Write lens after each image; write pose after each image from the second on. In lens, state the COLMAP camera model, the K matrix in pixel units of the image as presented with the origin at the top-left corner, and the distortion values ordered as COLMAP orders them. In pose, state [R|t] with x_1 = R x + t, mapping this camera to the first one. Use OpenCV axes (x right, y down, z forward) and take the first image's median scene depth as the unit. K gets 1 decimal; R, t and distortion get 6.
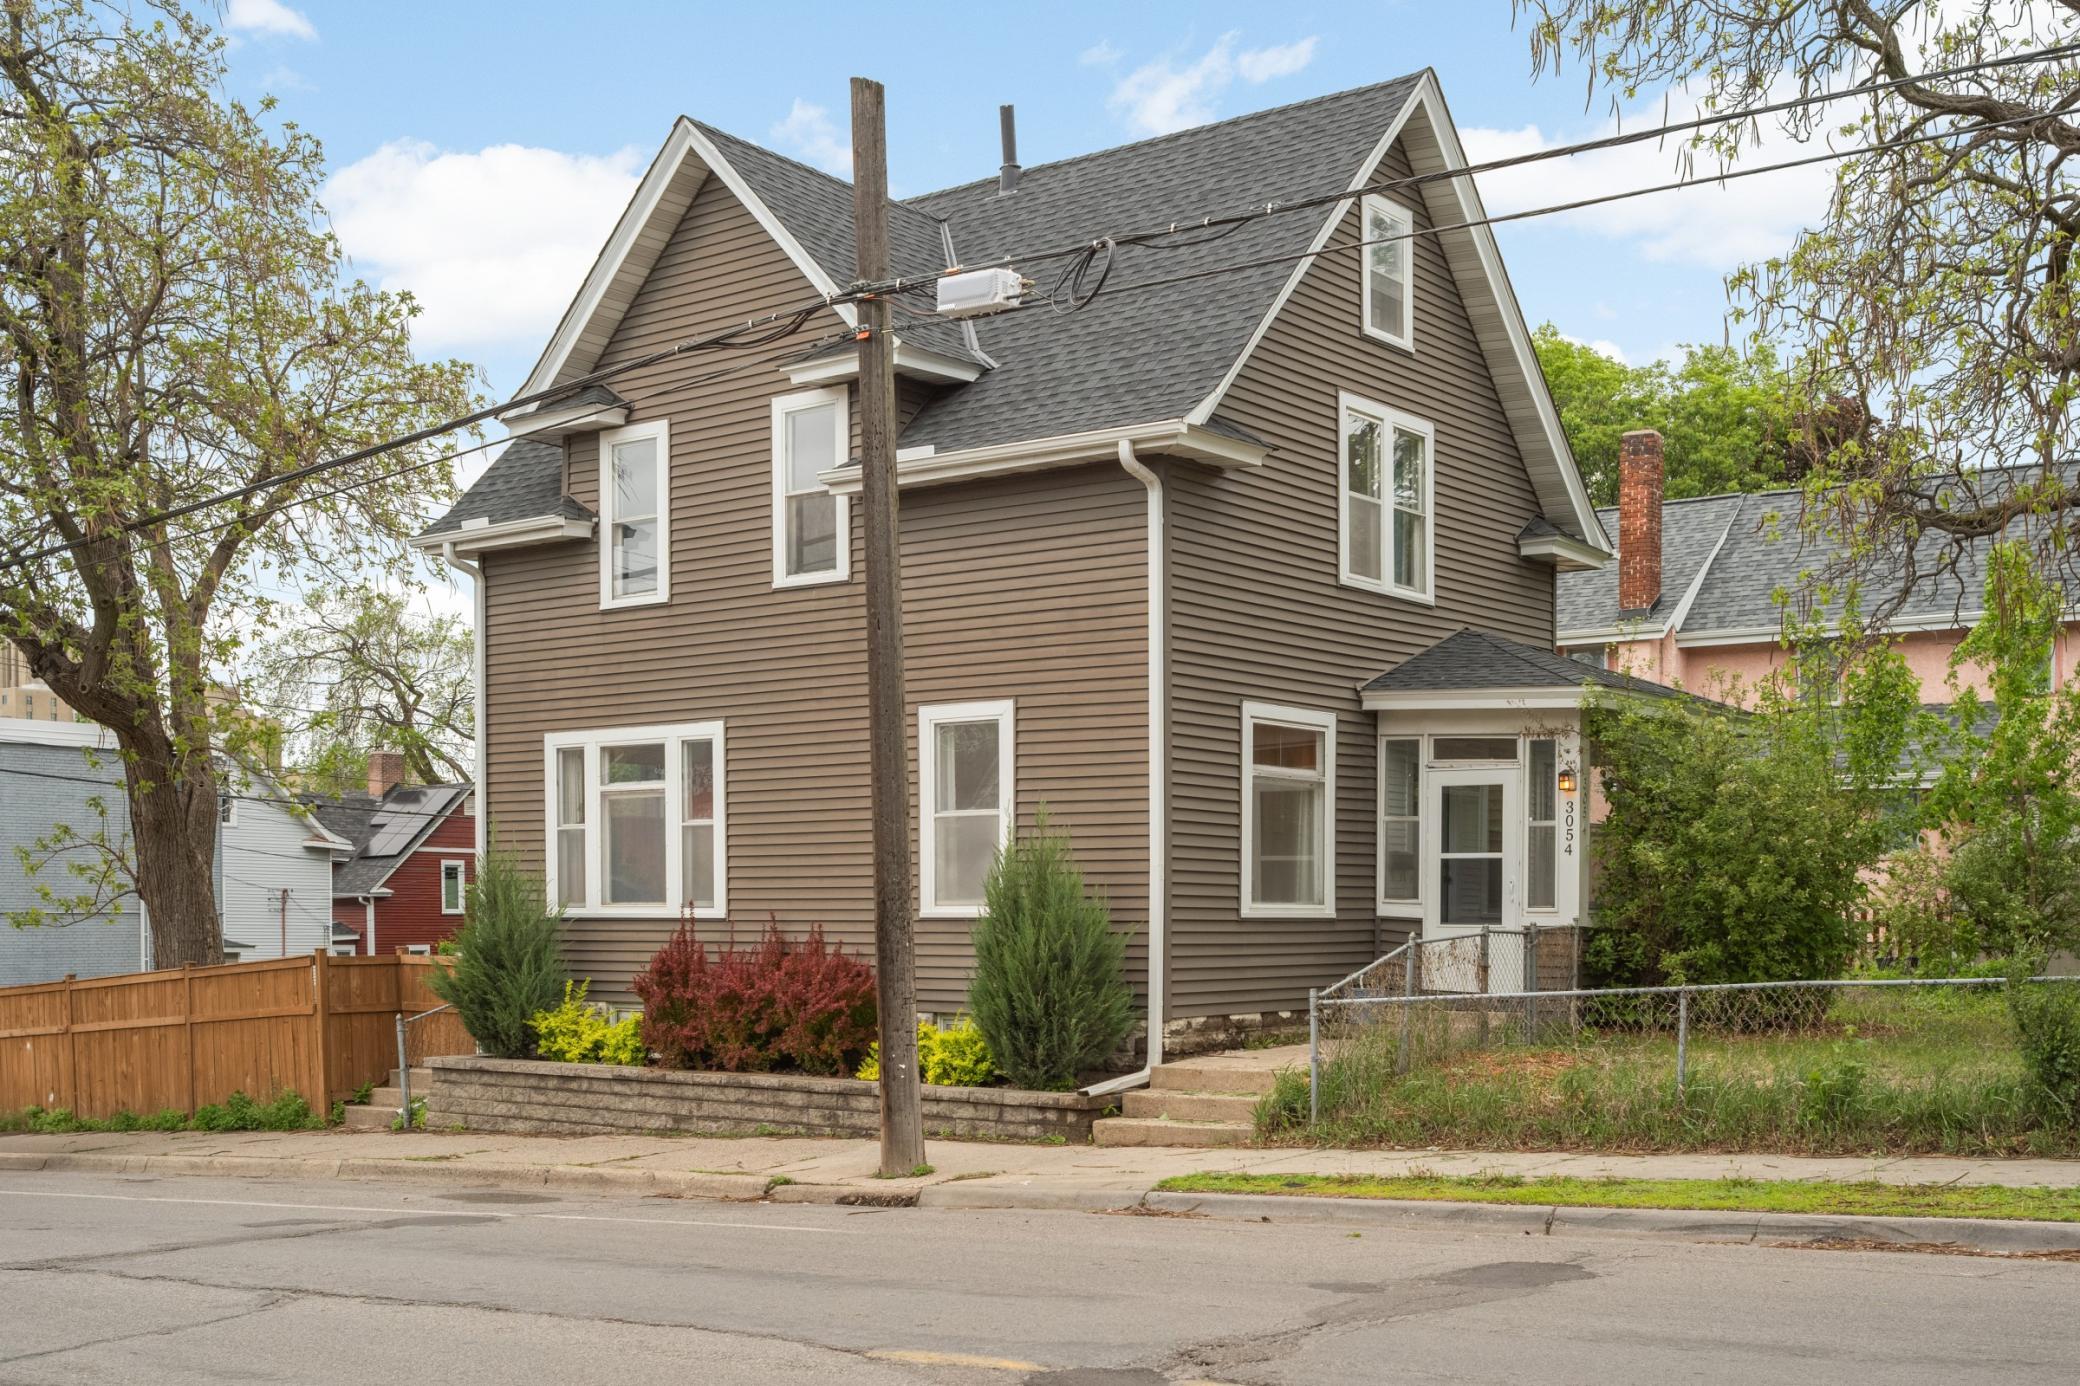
lens RADIAL K [[2394.7, 0, 1041.0], [0, 2394.7, 695.6], [0, 0, 1]] dist [-0.008792, 0.000000]
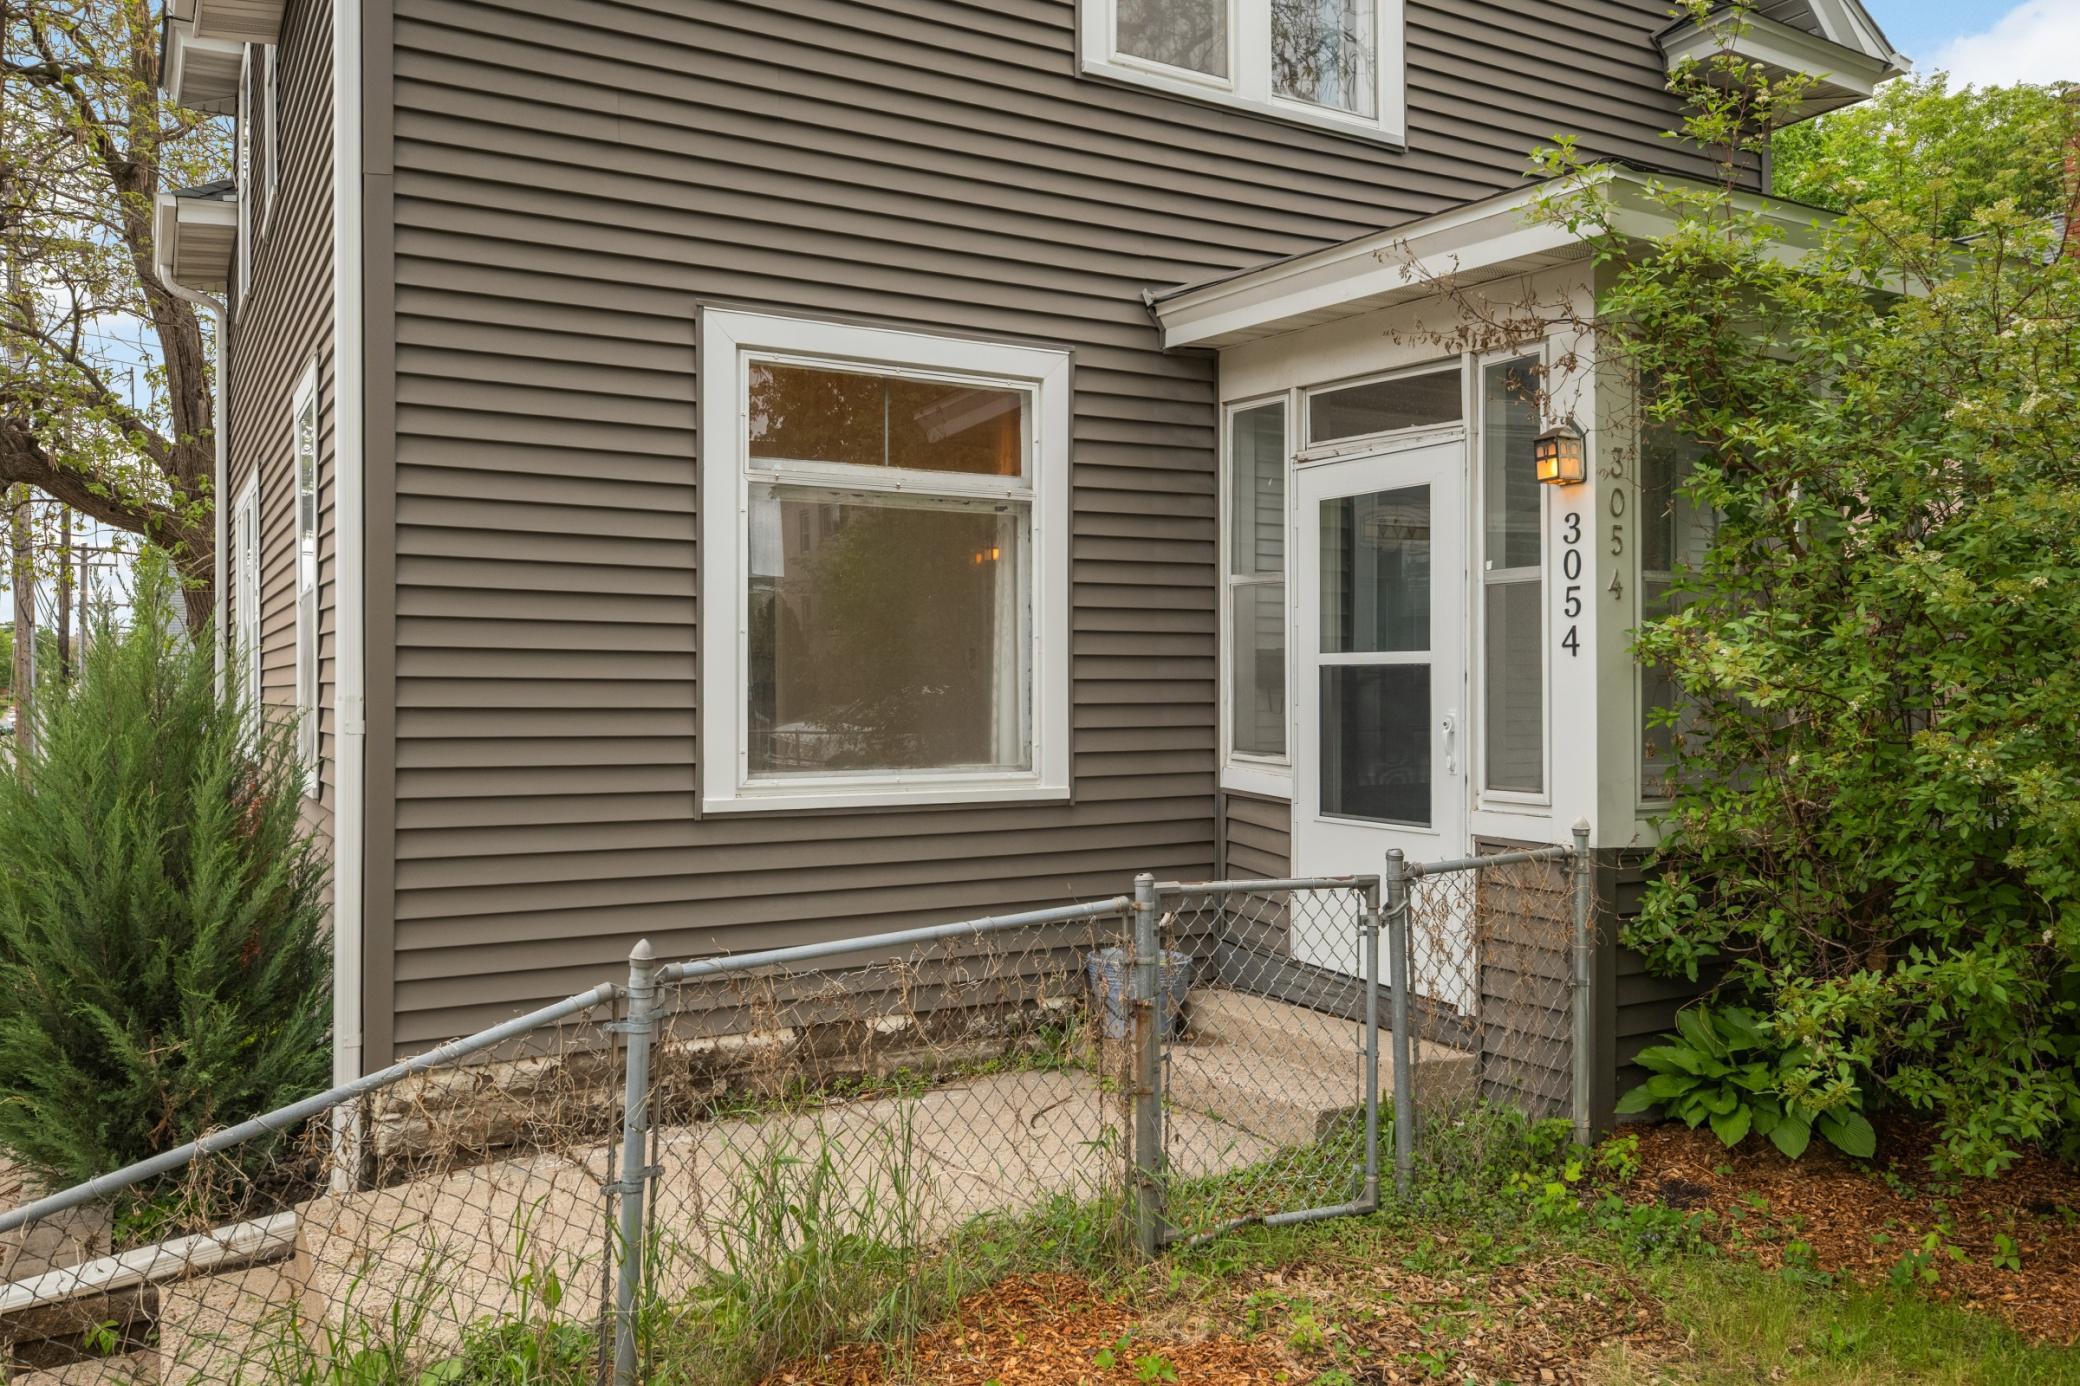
lens RADIAL K [[1558.8, 0, 1005.5], [0, 1558.8, 603.8], [0, 0, 1]] dist [-0.008705, -0.003658]
pose [[0.914129, -0.025427, -0.404626, 0.232578], [0.040871, 0.998727, 0.029576, 0.046573], [0.403359, -0.043574, 0.914004, 0.725432]]
